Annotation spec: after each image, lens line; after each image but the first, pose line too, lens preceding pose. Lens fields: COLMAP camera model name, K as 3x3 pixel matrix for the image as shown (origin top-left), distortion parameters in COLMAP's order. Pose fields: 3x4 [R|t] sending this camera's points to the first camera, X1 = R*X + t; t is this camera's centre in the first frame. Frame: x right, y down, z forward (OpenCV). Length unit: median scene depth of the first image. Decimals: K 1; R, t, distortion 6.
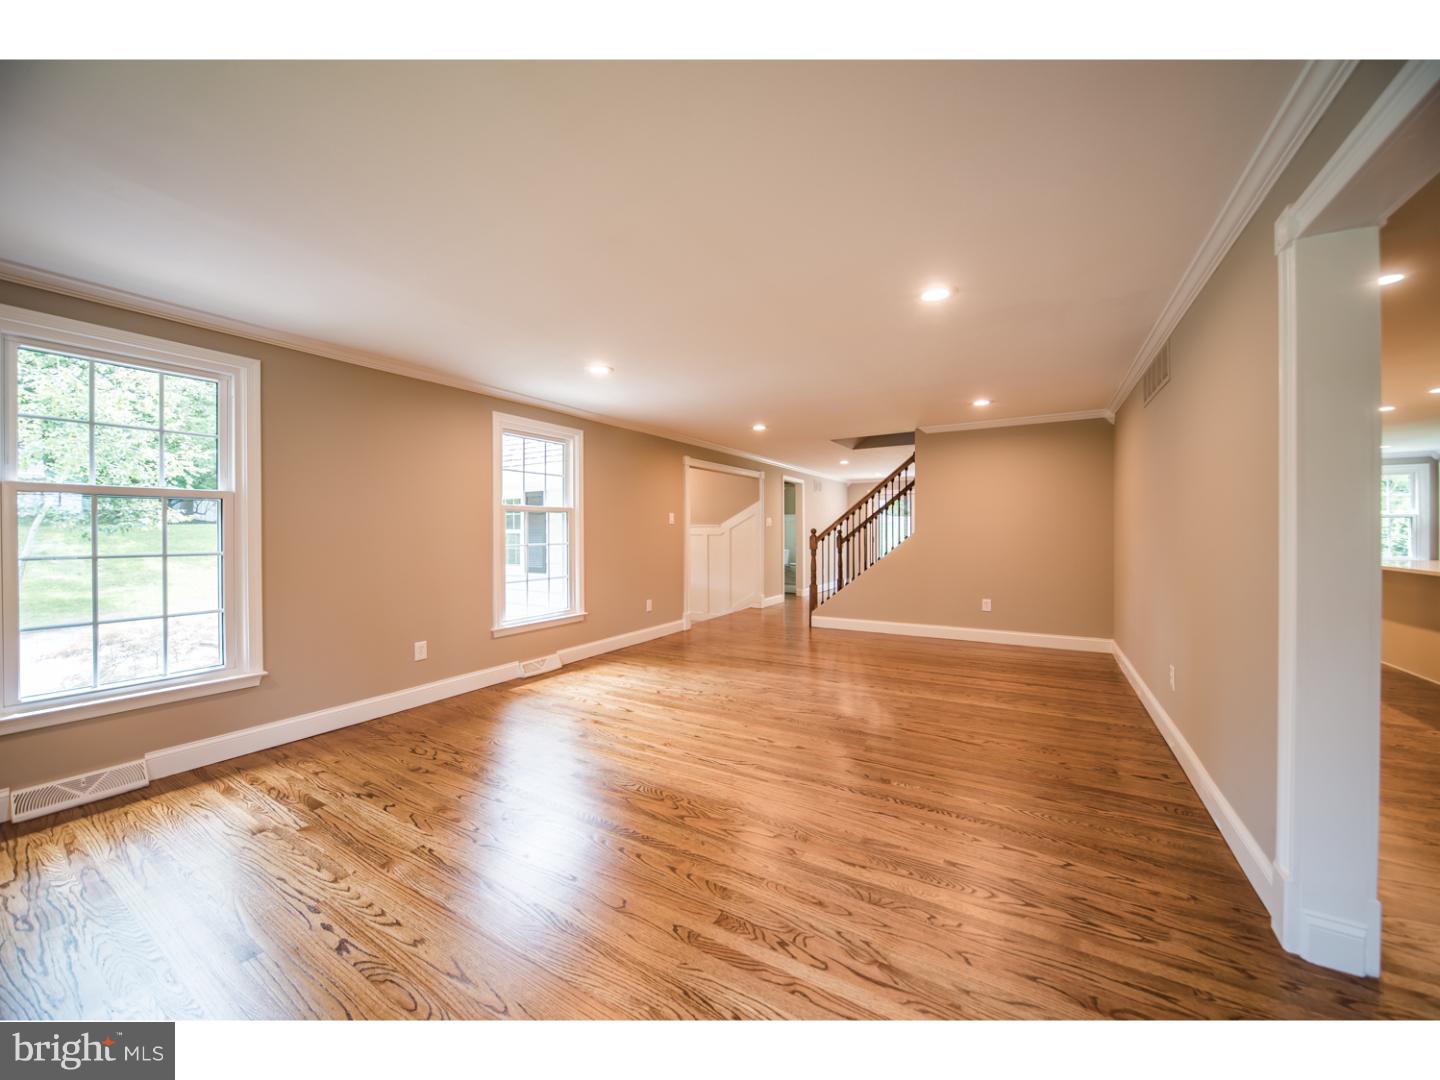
lens RADIAL K [[521.5, 0, 720.0], [0, 521.5, 540.0], [0, 0, 1]] dist [-0.002437, -0.000122]
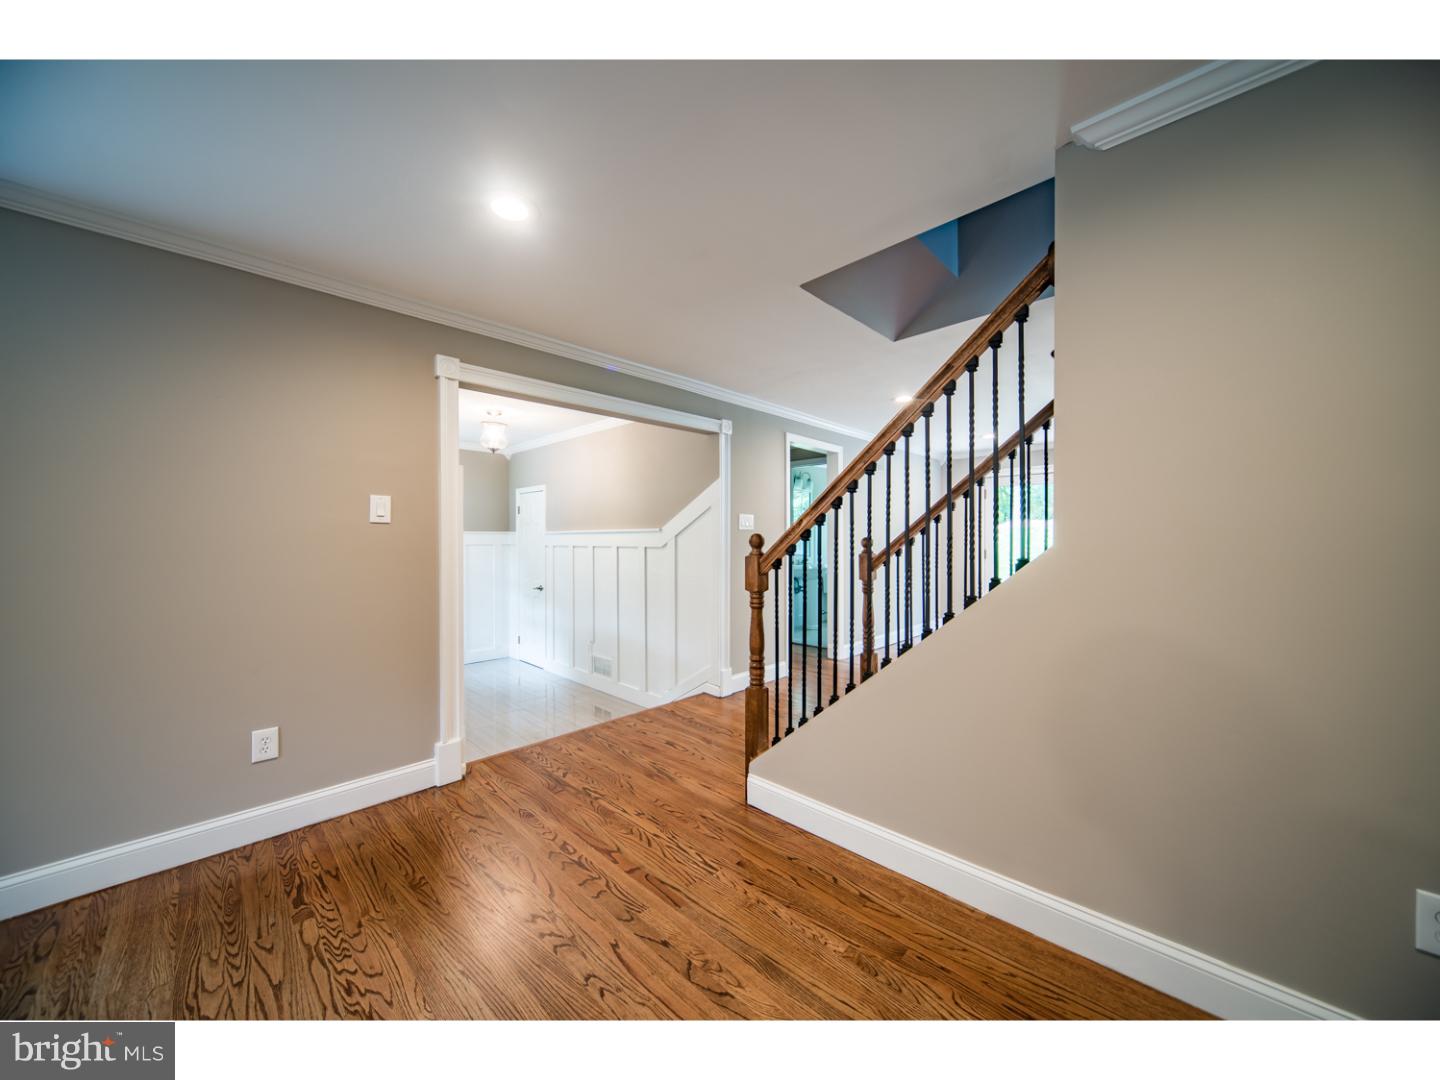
lens RADIAL K [[574.2, 0, 720.0], [0, 574.2, 540.0], [0, 0, 1]] dist [-0.001090, -0.000056]
pose [[0.981636, -0.000436, -0.190761, 0.202358], [-0.002384, 0.999891, -0.014554, -0.010118], [0.190747, 0.014741, 0.981529, 0.527195]]
